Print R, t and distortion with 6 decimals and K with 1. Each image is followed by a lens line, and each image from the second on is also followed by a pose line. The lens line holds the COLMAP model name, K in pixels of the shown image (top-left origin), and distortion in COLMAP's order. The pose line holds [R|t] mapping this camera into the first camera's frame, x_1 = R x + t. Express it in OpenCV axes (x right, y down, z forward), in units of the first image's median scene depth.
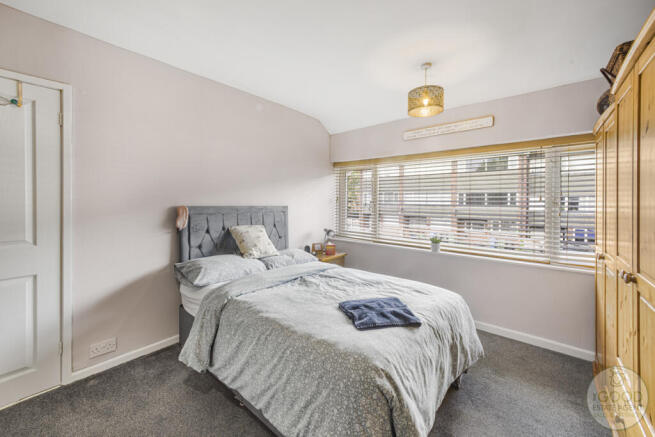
lens RADIAL K [[254.5, 0, 328.2], [0, 254.5, 204.8], [0, 0, 1]] dist [0.001507, 0.000022]
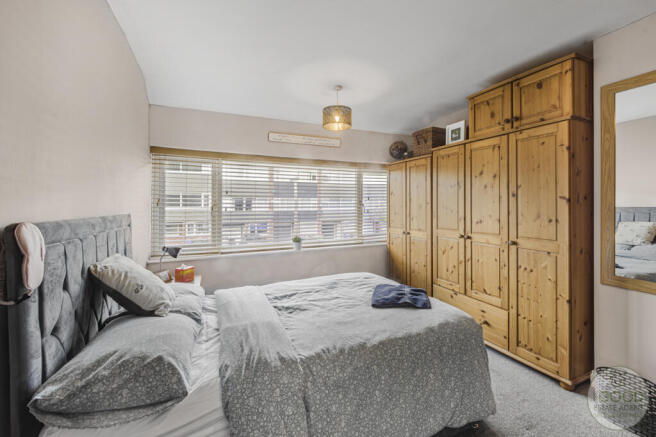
lens RADIAL K [[265.7, 0, 325.7], [0, 265.7, 214.6], [0, 0, 1]] dist [0.002220, 0.000039]
pose [[0.443089, -0.039843, 0.895592, -0.747736], [0.012091, 0.999187, 0.038469, -0.017457], [-0.896396, -0.006217, 0.443211, 0.520584]]
